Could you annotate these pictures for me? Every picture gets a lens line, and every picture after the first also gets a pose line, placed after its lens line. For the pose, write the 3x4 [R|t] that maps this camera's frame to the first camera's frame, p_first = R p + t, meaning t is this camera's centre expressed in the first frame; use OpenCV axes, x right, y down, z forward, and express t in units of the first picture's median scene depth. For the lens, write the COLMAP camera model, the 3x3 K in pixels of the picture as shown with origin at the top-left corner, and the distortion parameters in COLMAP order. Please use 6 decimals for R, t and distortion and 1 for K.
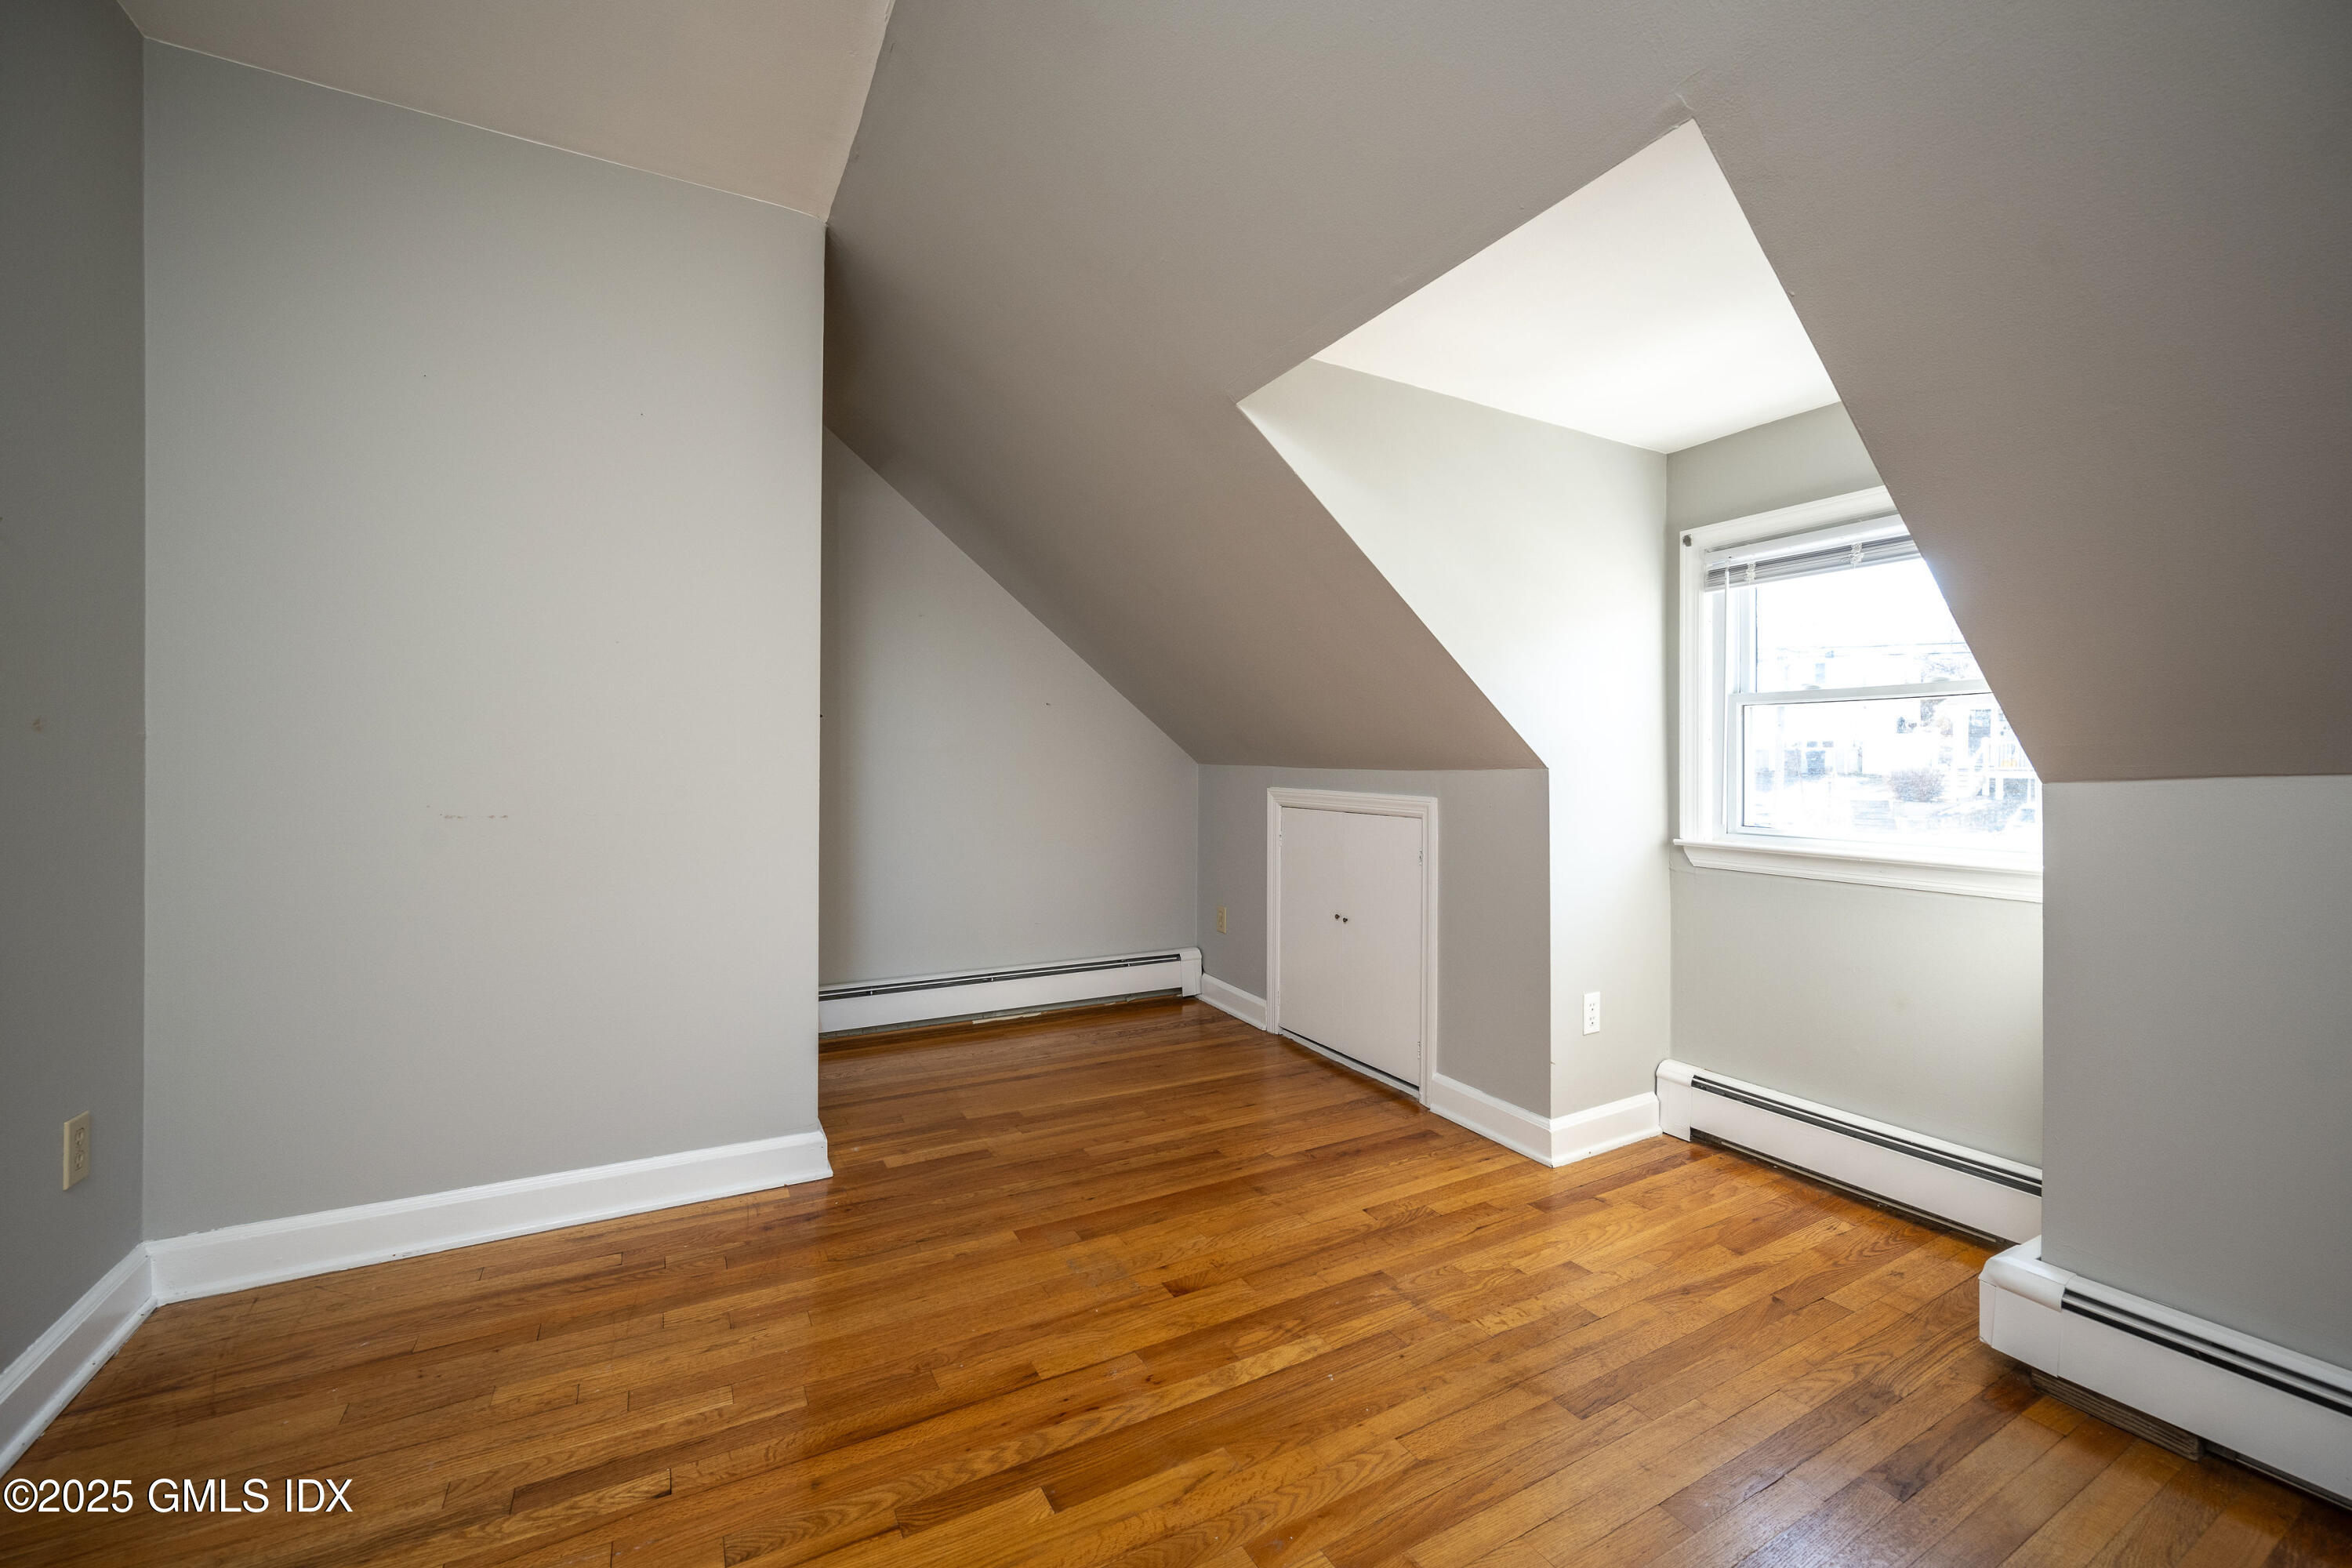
lens RADIAL K [[938.5, 0, 1174.6], [0, 938.5, 771.9], [0, 0, 1]] dist [-0.000055, -0.000327]
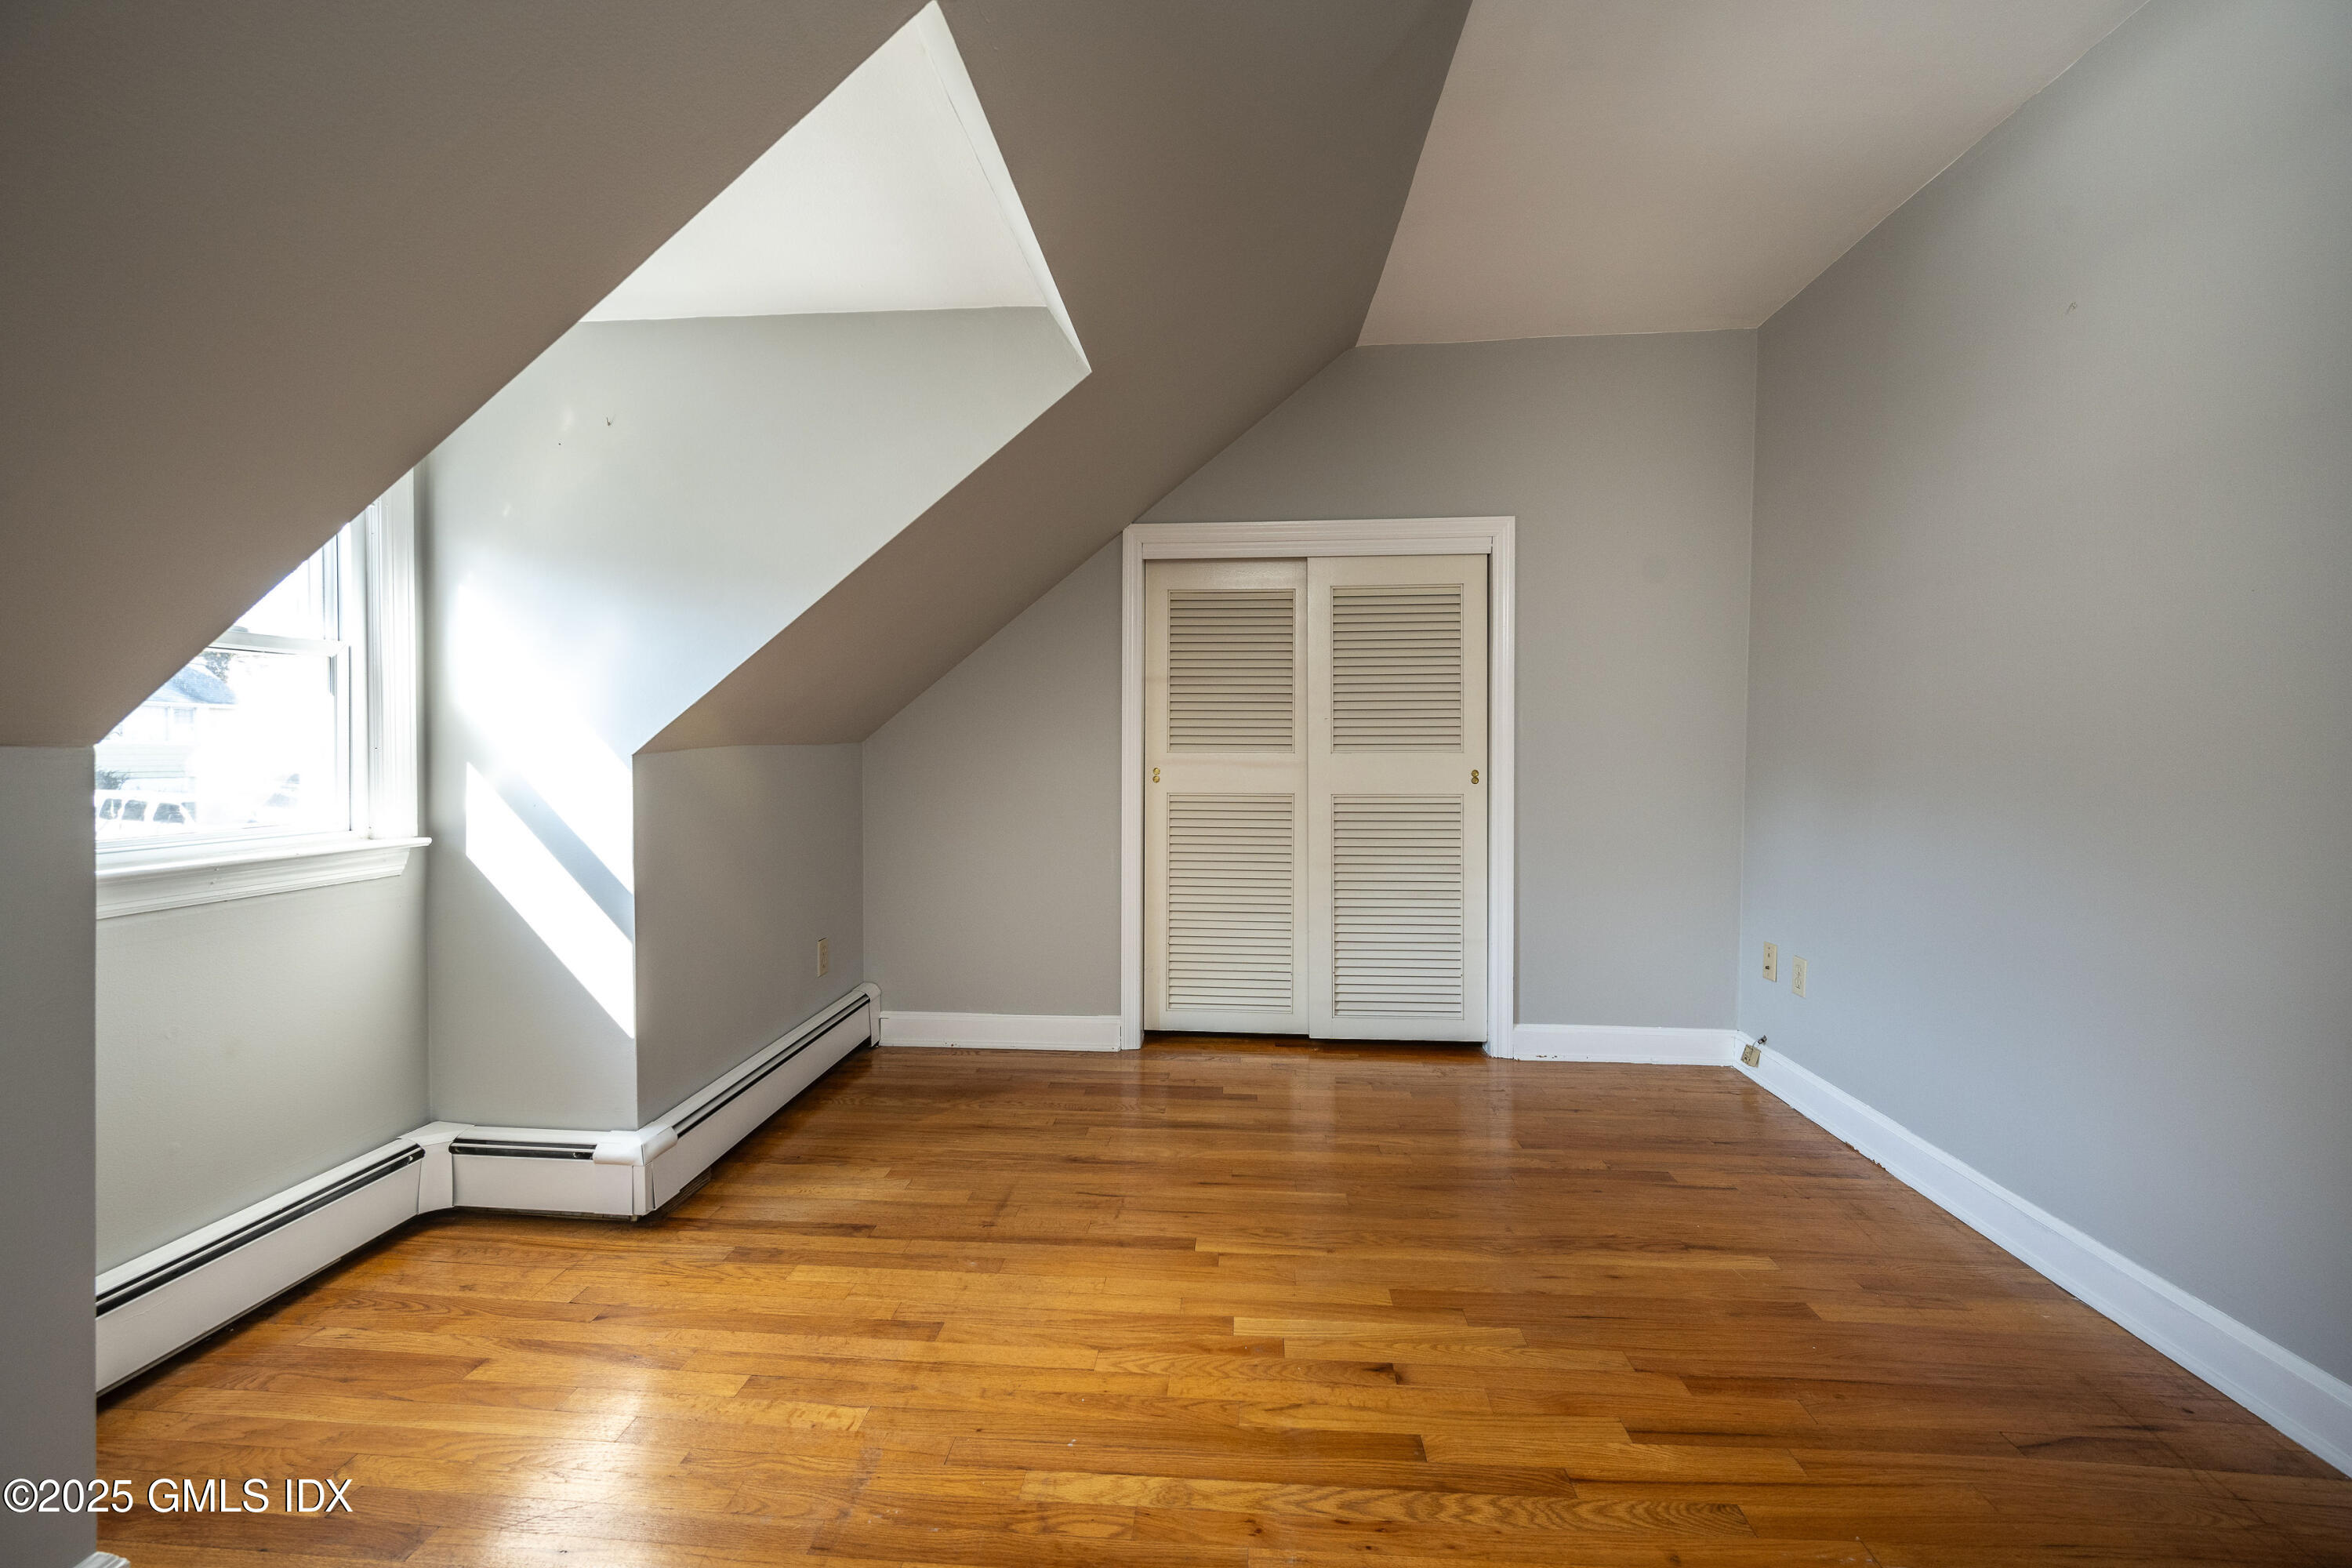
lens RADIAL K [[938.5, 0, 1179.3], [0, 938.5, 766.4], [0, 0, 1]] dist [-0.000055, -0.000327]
pose [[-0.834439, -0.021038, 0.550699, -0.421898], [-0.004714, 0.999507, 0.031040, -0.018784], [-0.551081, 0.023305, -0.834126, 1.805475]]
